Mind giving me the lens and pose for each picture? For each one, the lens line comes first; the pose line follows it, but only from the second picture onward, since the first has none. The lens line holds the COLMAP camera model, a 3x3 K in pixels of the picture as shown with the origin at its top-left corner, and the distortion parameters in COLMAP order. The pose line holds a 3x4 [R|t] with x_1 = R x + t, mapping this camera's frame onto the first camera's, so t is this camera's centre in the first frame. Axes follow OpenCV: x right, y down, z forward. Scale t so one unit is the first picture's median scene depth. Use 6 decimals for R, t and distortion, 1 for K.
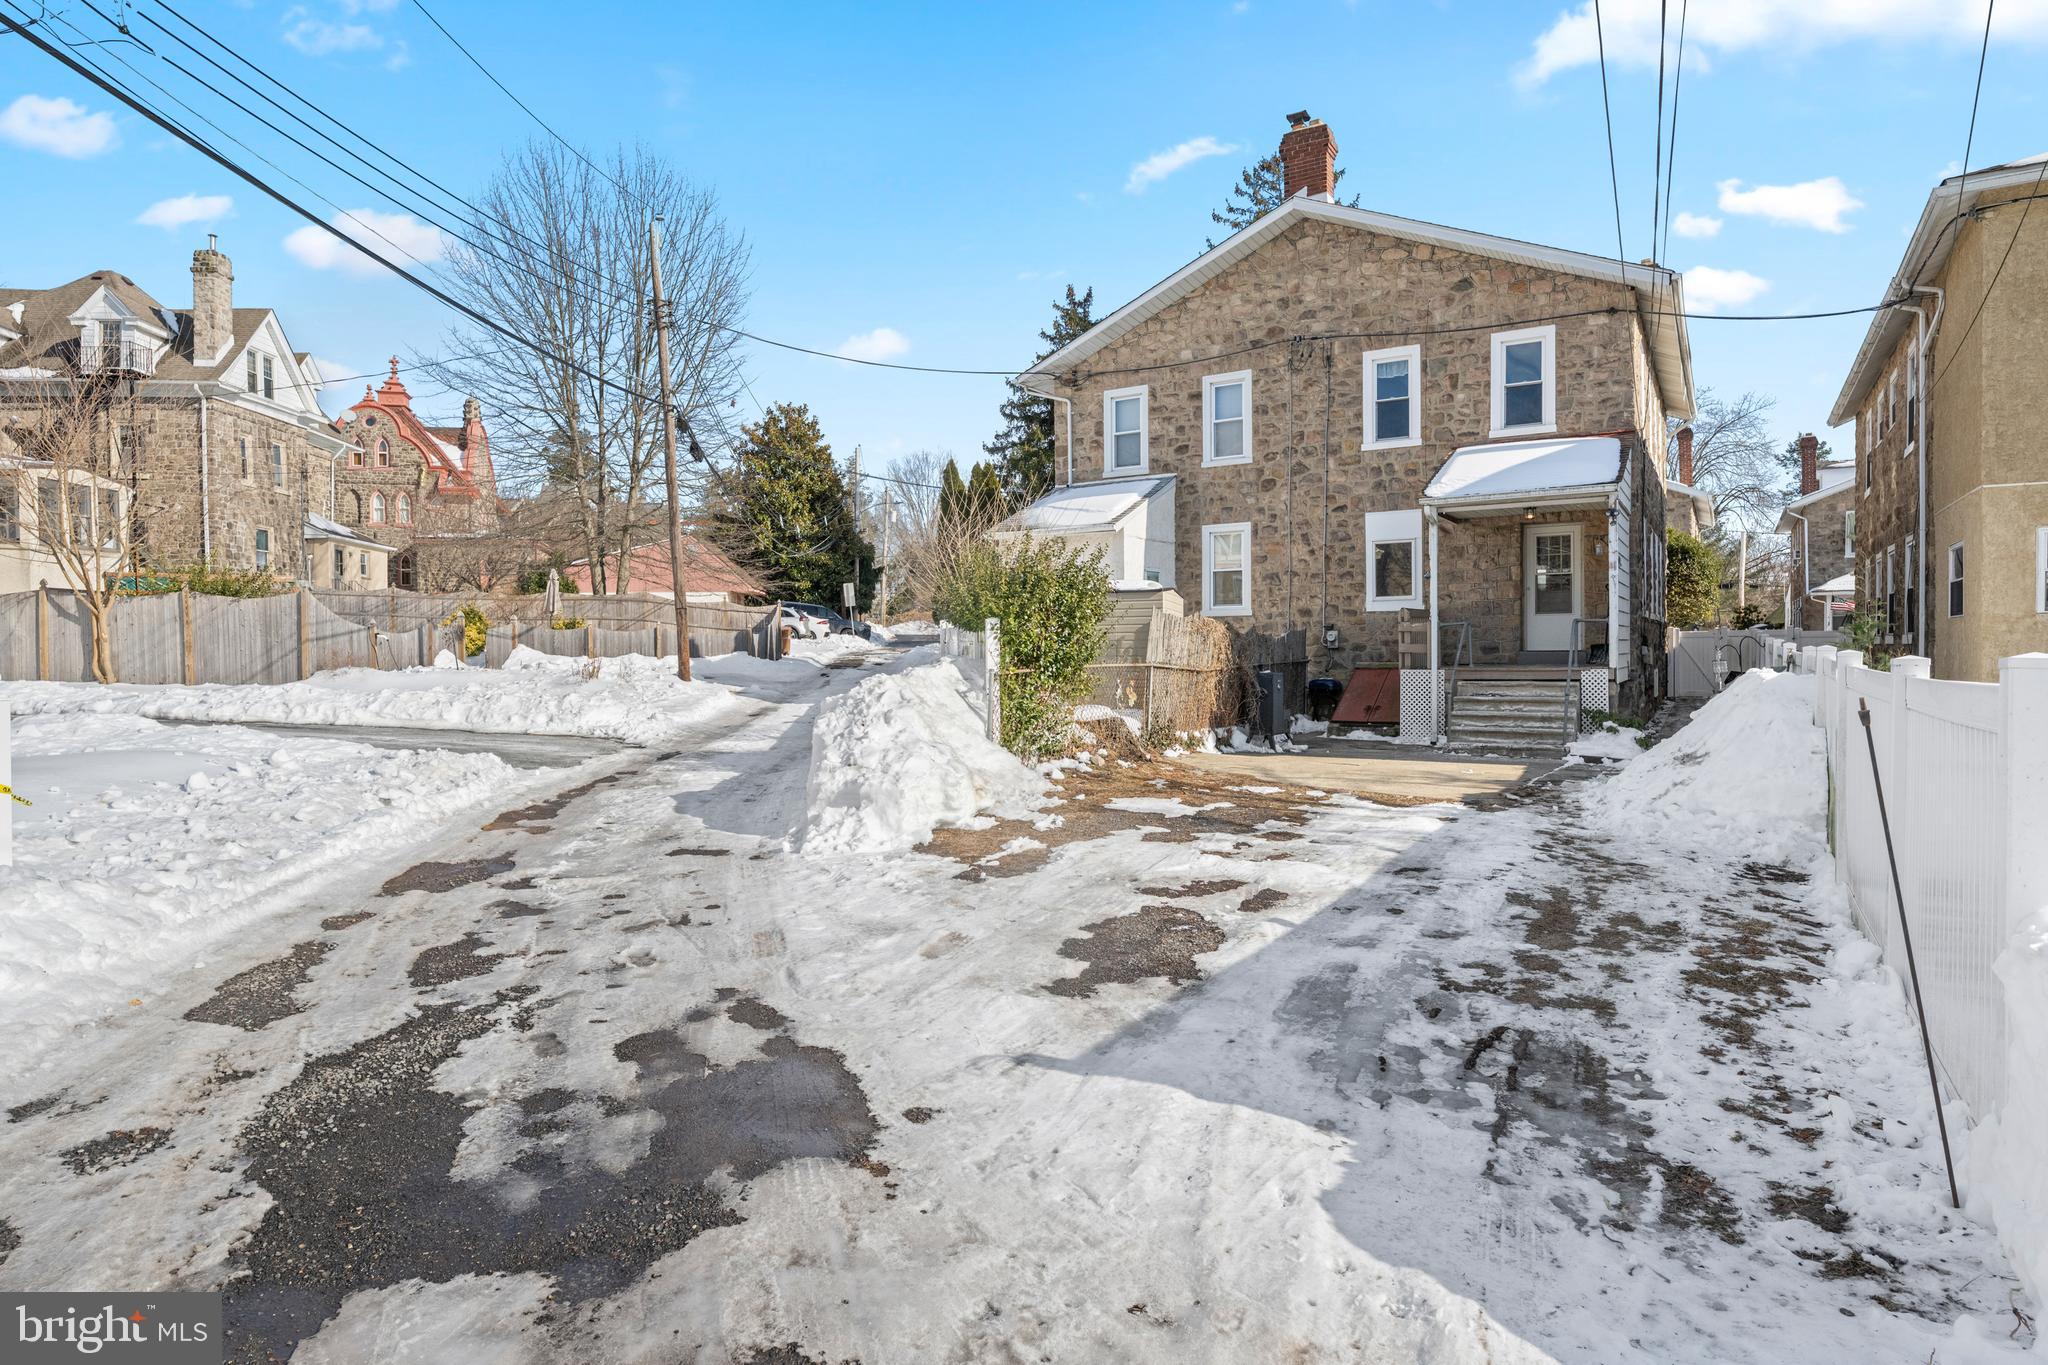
lens RADIAL K [[995.9, 0, 1048.1], [0, 995.9, 652.5], [0, 0, 1]] dist [-0.001072, 0.000112]
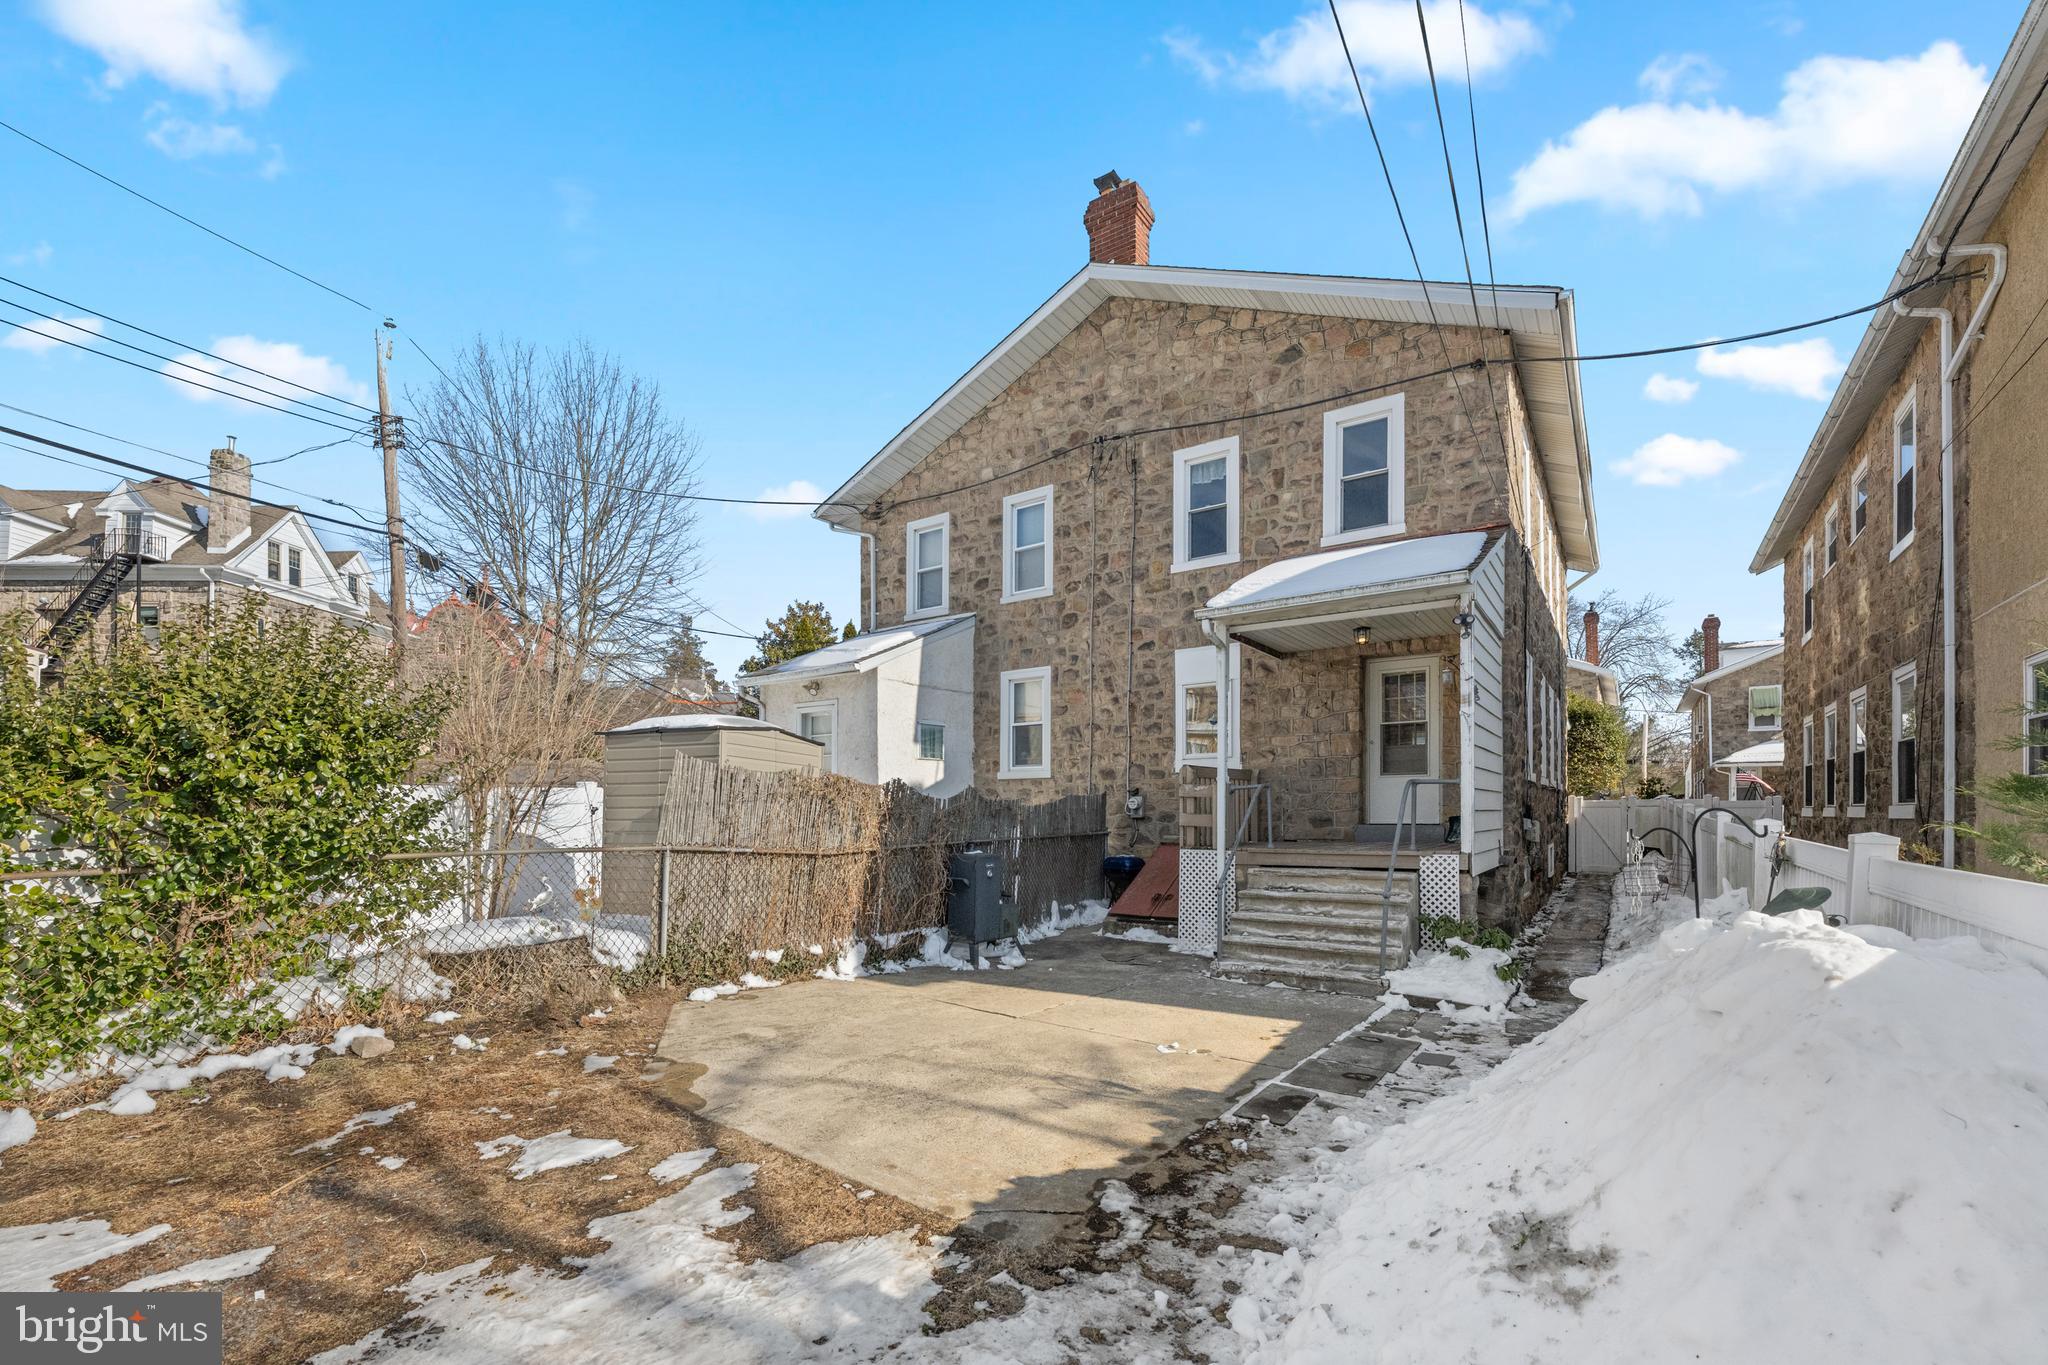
lens RADIAL K [[816.1, 0, 1026.5], [0, 816.1, 805.3], [0, 0, 1]] dist [-0.002128, 0.000555]
pose [[0.999220, 0.006315, -0.038972, 0.217085], [-0.006800, 0.999901, -0.012310, -0.005740], [0.038890, 0.012566, 0.999164, 0.326736]]
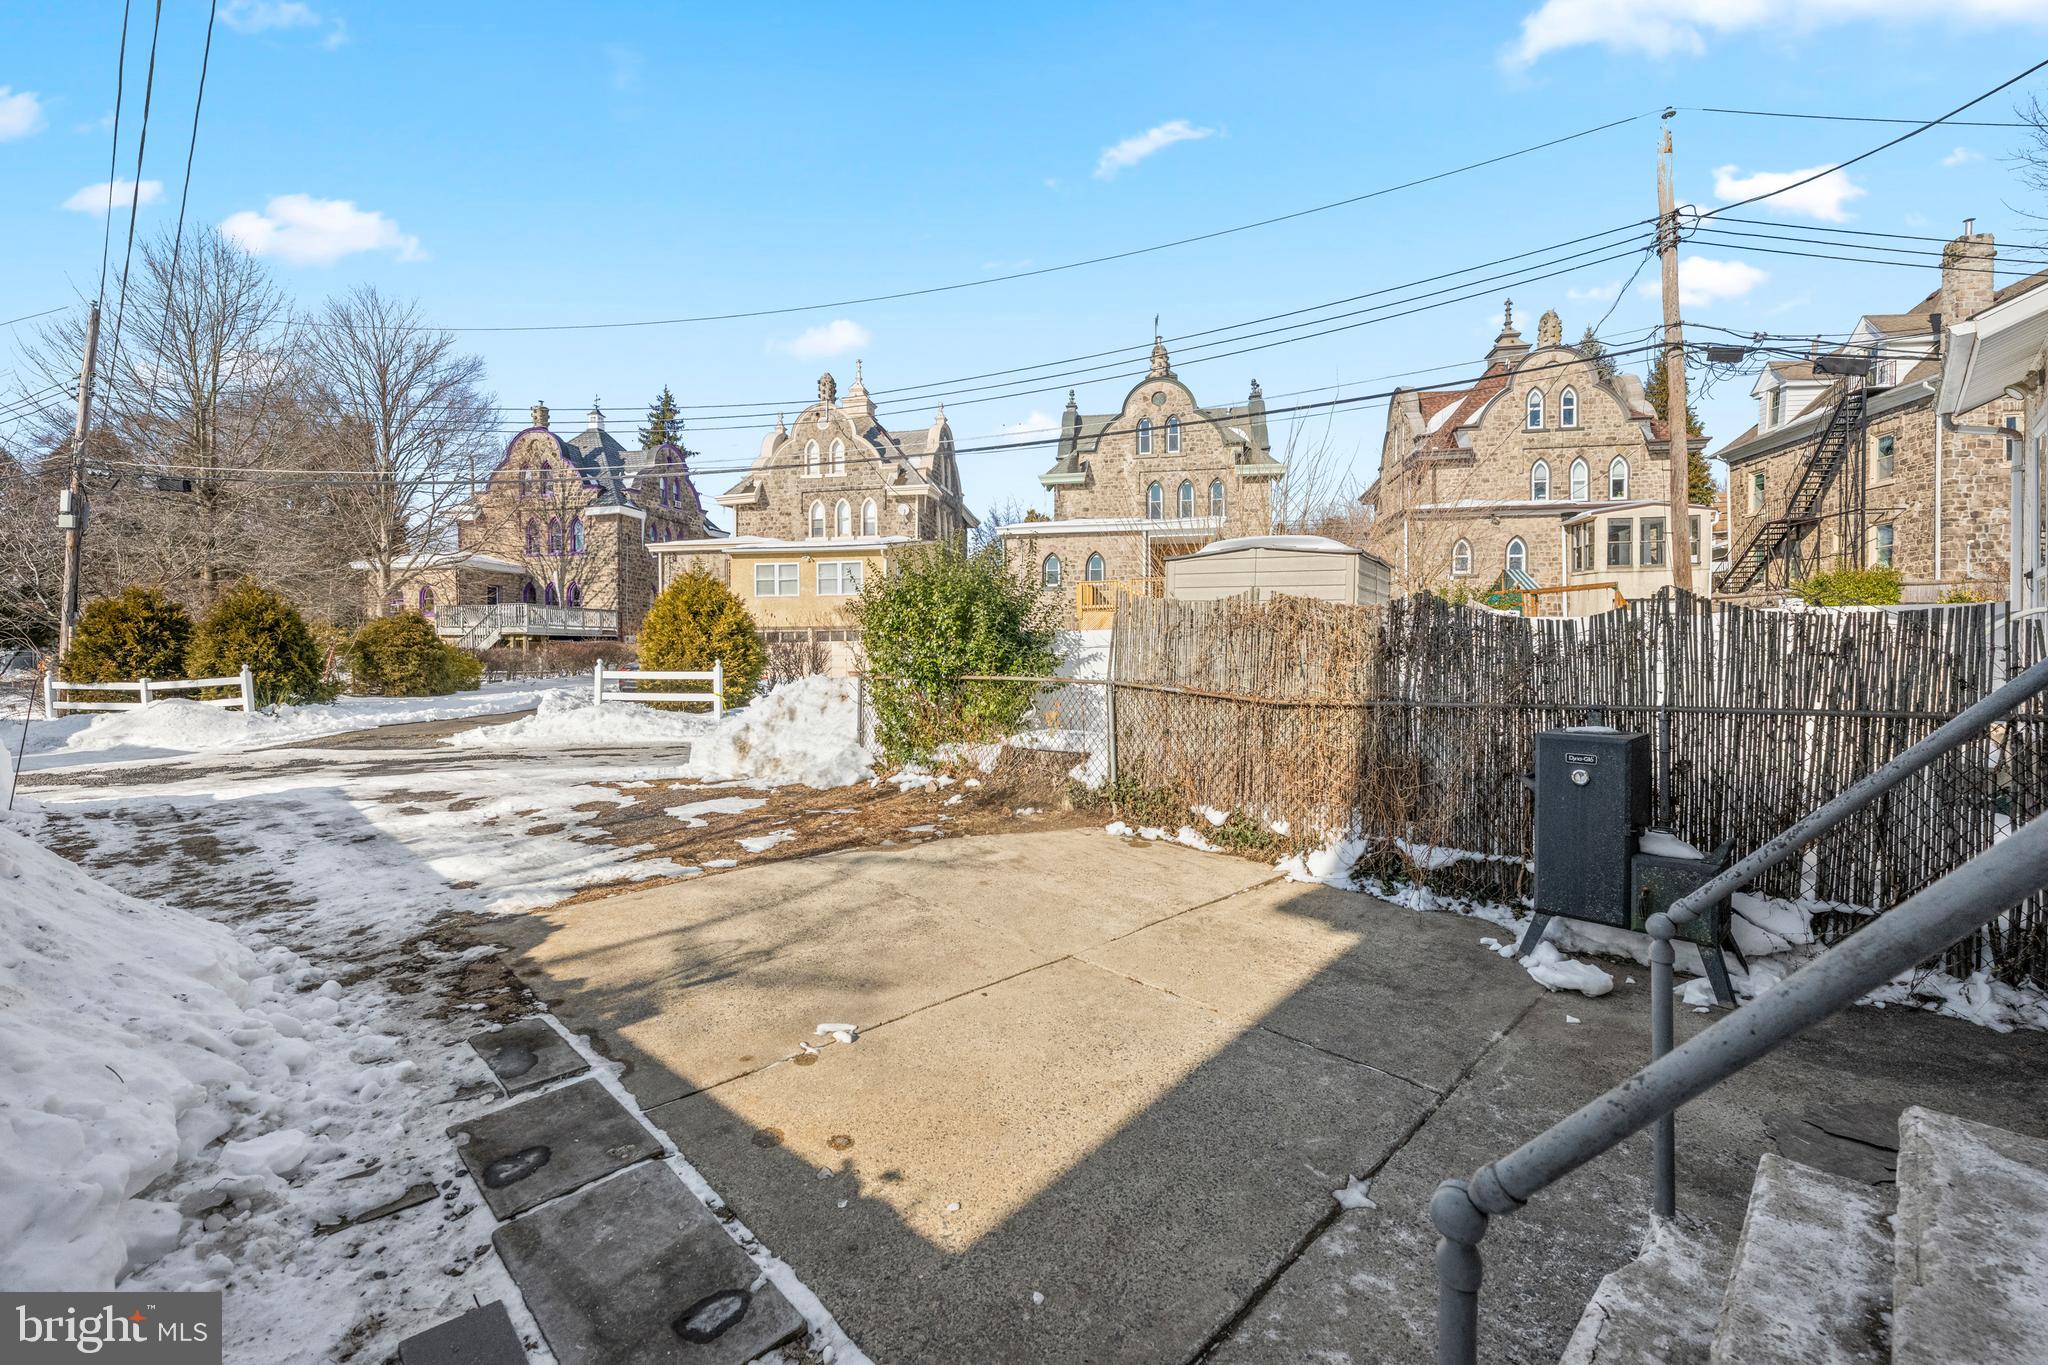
lens RADIAL K [[816.1, 0, 1011.3], [0, 816.1, 685.3], [0, 0, 1]] dist [-0.002128, 0.000555]
pose [[-0.187937, 0.038746, -0.981416, 0.408033], [0.005676, 0.999248, 0.038363, -0.004683], [0.982165, 0.001639, -0.188016, 0.667791]]
